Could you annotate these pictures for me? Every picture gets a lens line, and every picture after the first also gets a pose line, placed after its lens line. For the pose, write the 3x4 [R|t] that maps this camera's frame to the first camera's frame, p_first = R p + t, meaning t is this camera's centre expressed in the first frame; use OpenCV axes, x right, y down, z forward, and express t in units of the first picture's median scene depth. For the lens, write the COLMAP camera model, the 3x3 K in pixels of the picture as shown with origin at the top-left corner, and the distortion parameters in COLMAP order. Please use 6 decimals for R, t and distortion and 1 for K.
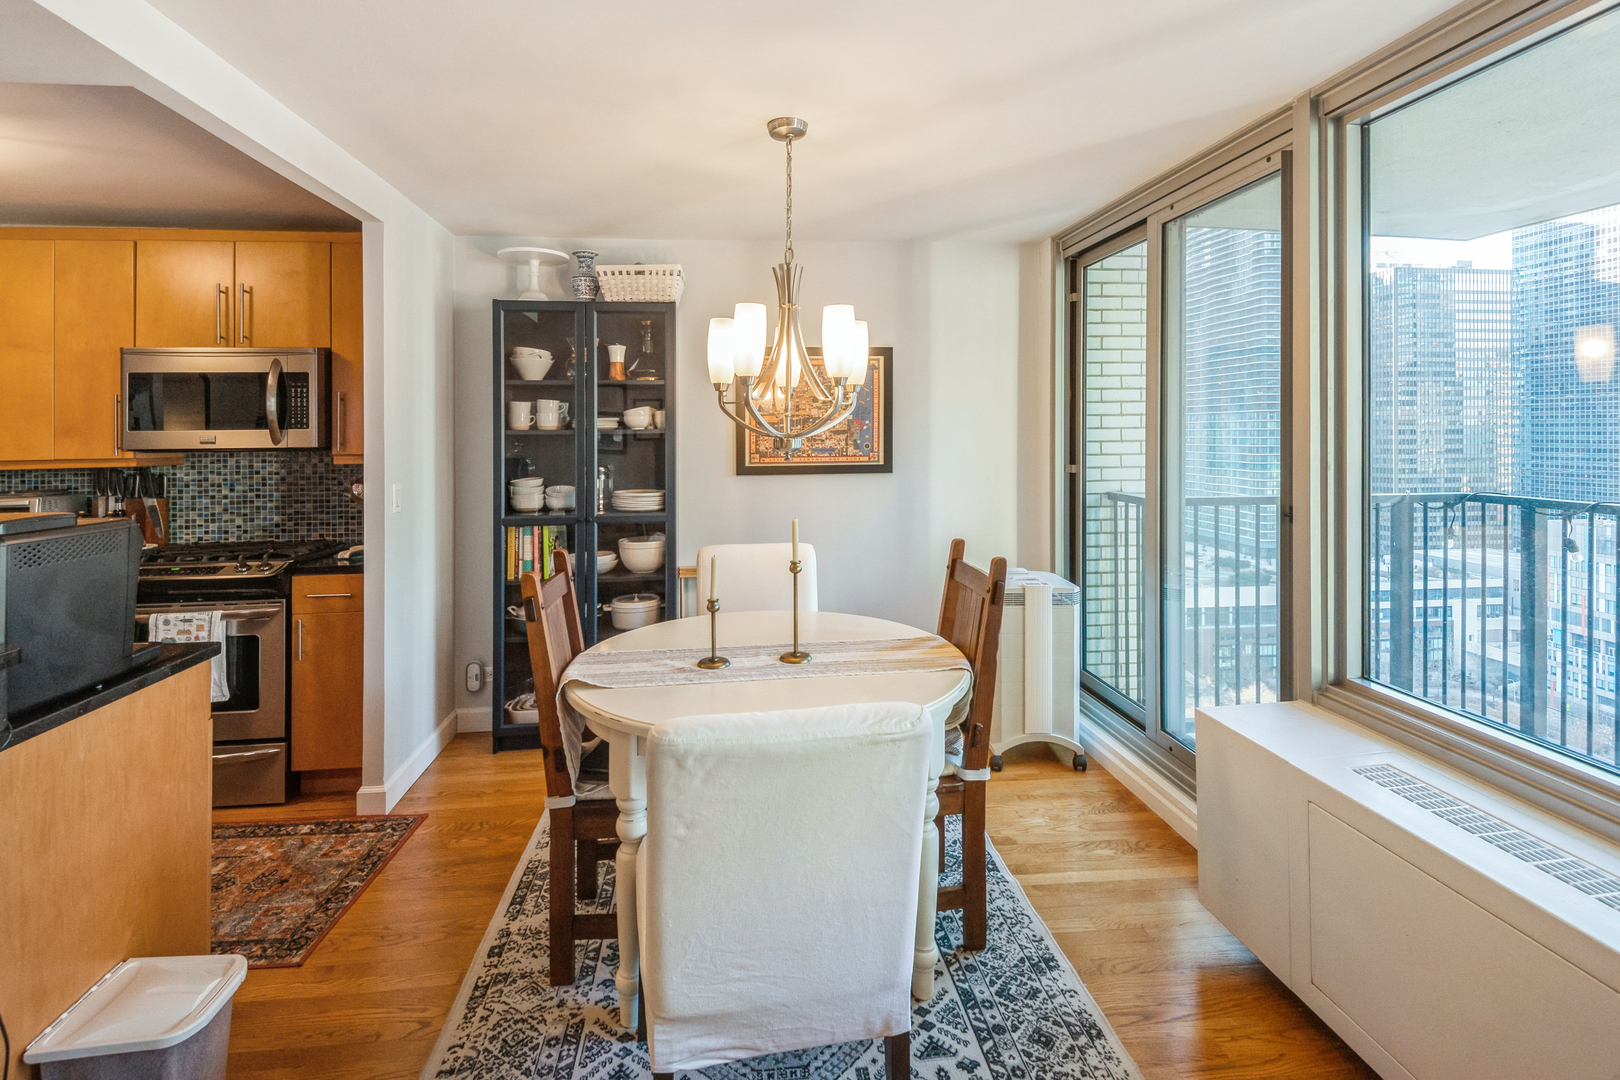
lens RADIAL K [[777.8, 0, 805.7], [0, 777.8, 431.7], [0, 0, 1]] dist [0.004163, 0.000324]
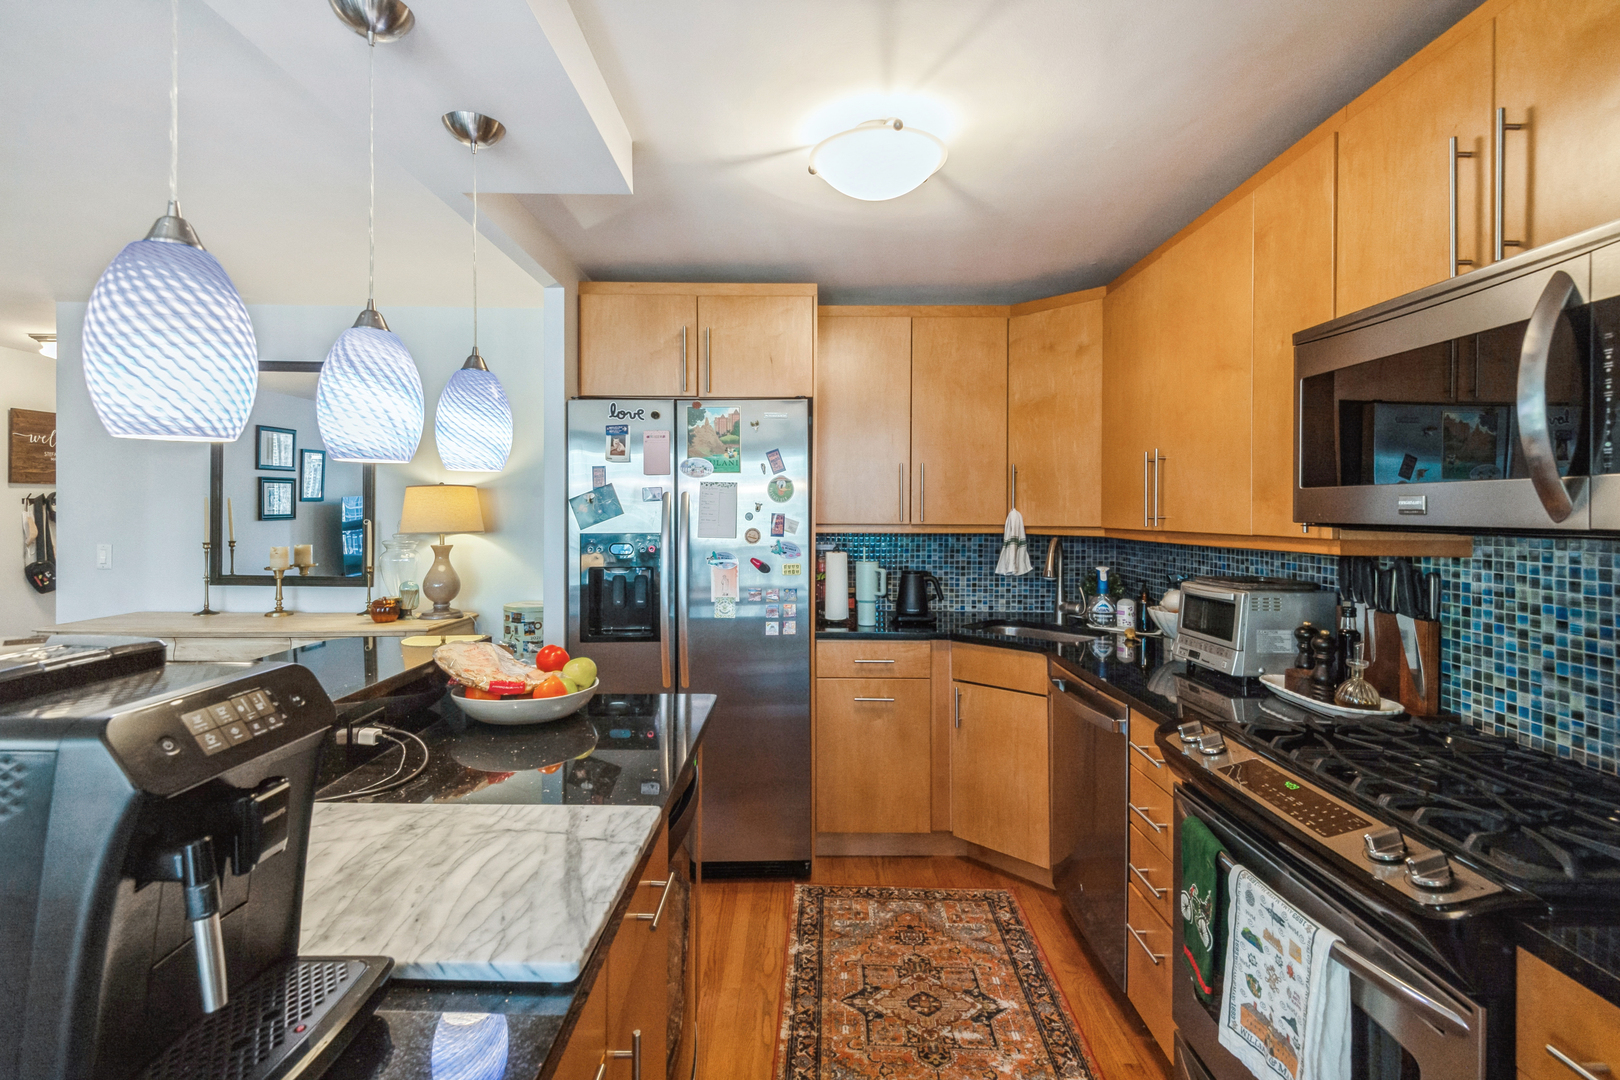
lens RADIAL K [[752.7, 0, 806.2], [0, 752.7, 502.9], [0, 0, 1]] dist [0.000719, -0.000542]
pose [[-0.118605, 0.001162, -0.992941, -0.278738], [-0.001184, 0.999998, 0.001311, 0.007894], [0.992941, 0.001331, -0.118603, 0.640049]]
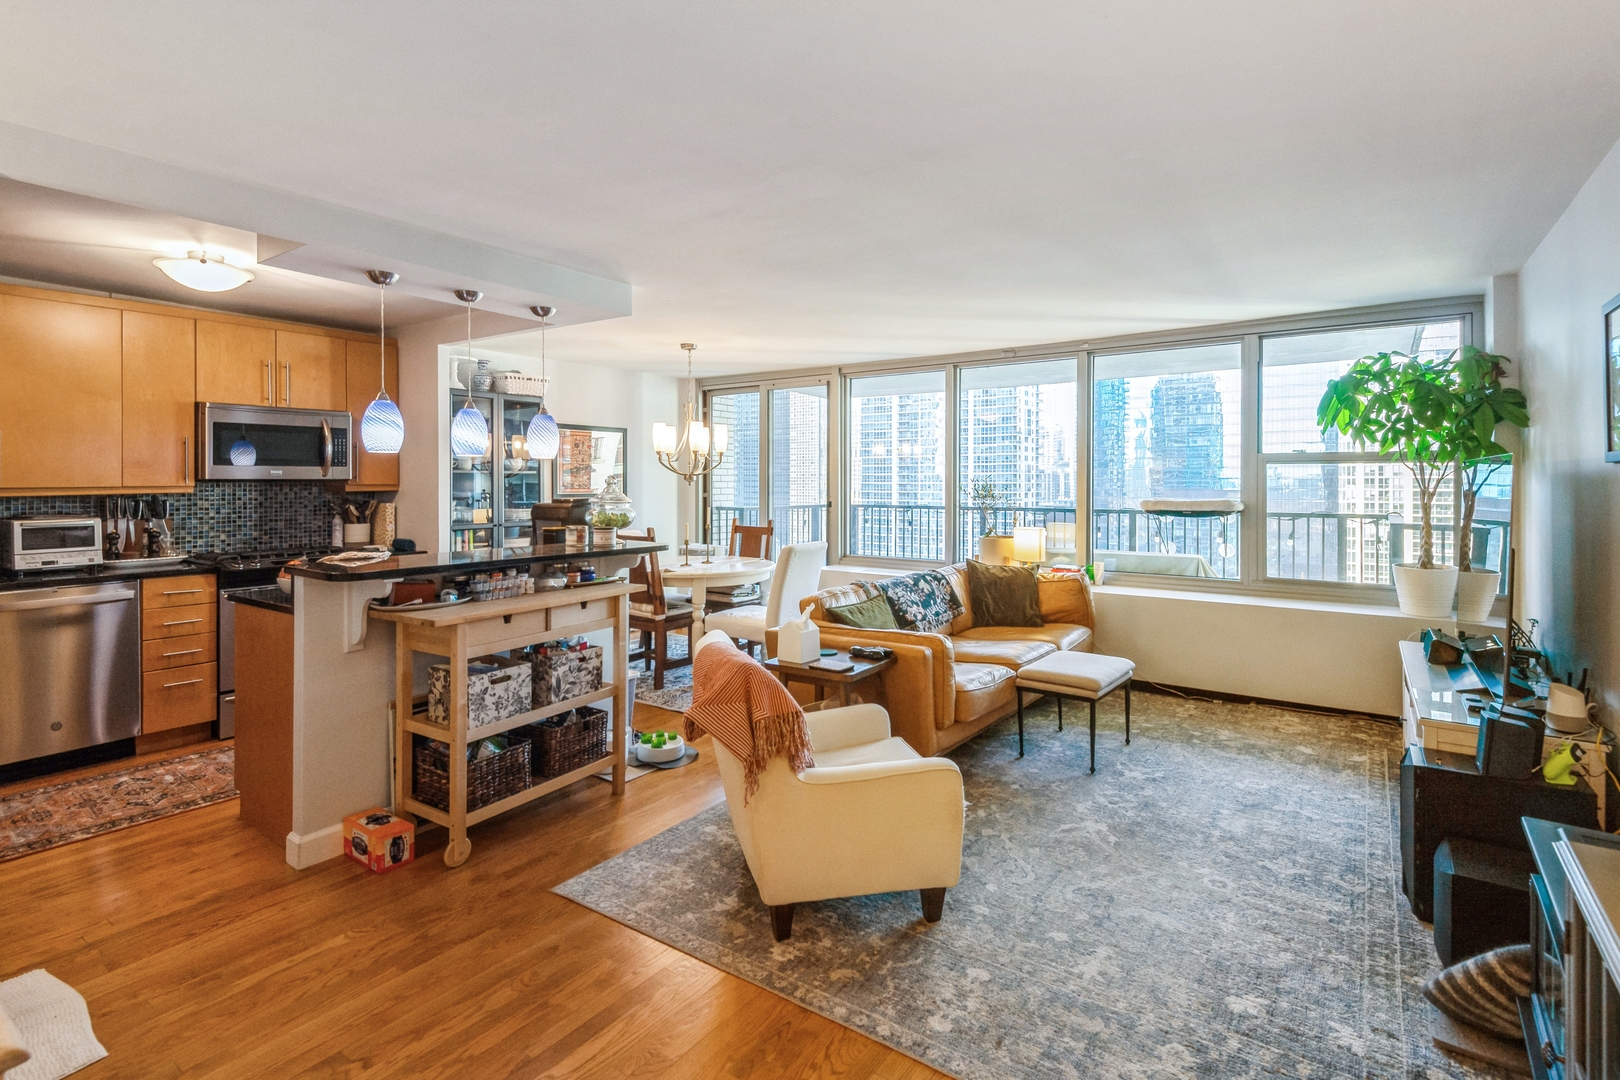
lens RADIAL K [[776.6, 0, 825.7], [0, 776.6, 482.8], [0, 0, 1]] dist [0.041087, -0.030270]
pose [[0.656107, 0.006188, 0.754643, -1.061025], [-0.003179, 0.999980, -0.005436, 0.029802], [-0.754661, 0.001168, 0.656113, -0.606543]]
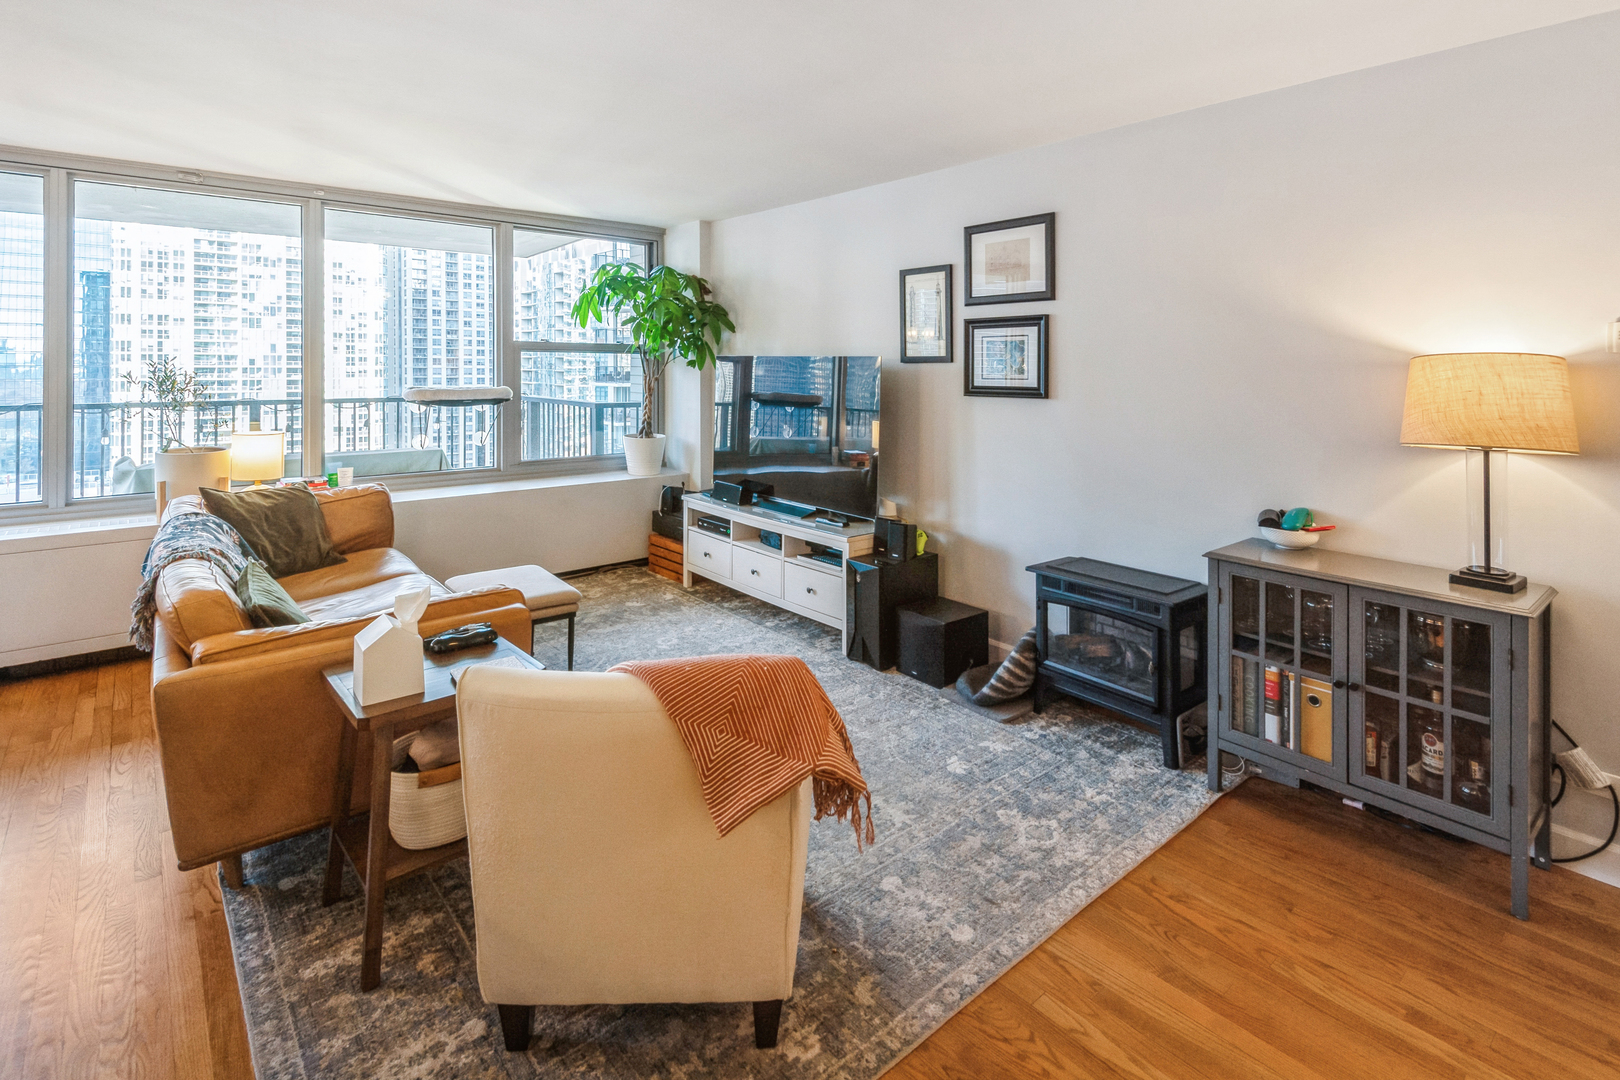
lens RADIAL K [[782.4, 0, 803.0], [0, 782.4, 361.1], [0, 0, 1]] dist [0.001653, -0.000107]
pose [[-0.560193, 0.004684, 0.828349, -0.976759], [-0.003889, 0.999958, -0.008285, 0.014794], [-0.828353, -0.007863, -0.560151, 0.109850]]
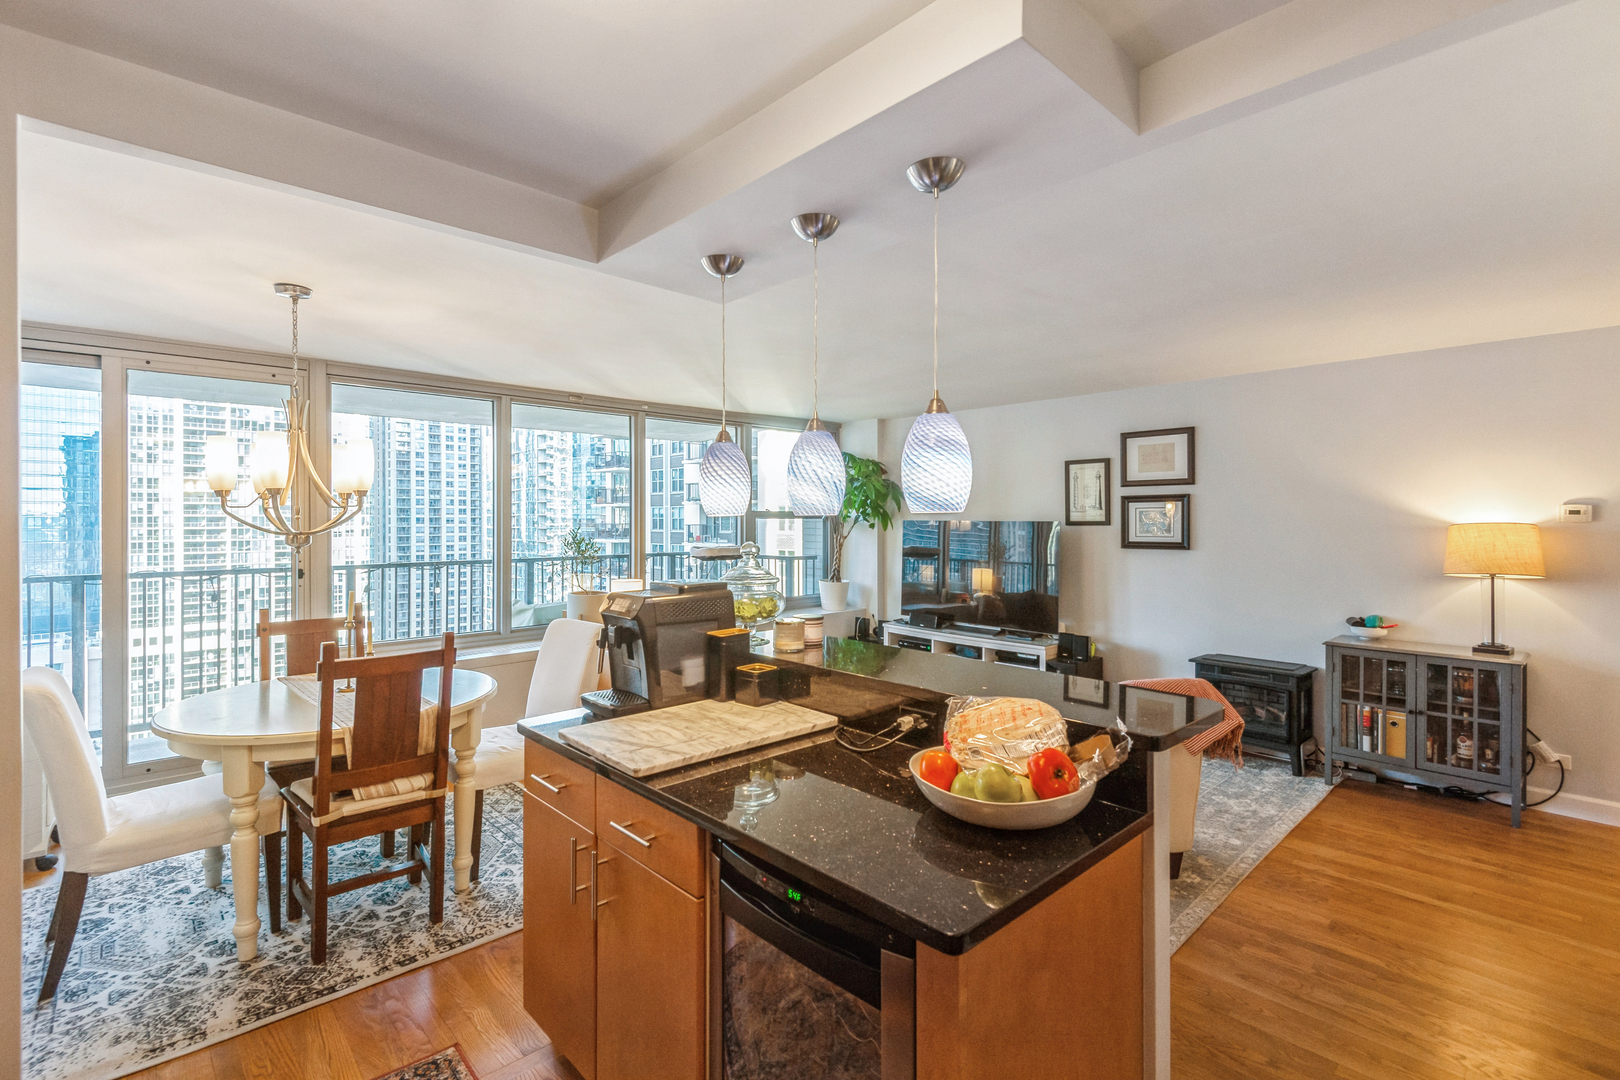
lens RADIAL K [[734.4, 0, 810.2], [0, 734.4, 515.1], [0, 0, 1]] dist [0.015366, -0.014623]
pose [[-0.601045, 0.012271, 0.799121, -1.018764], [0.007070, 0.999925, -0.010037, -0.003639], [-0.799184, -0.000383, -0.601086, 0.717983]]
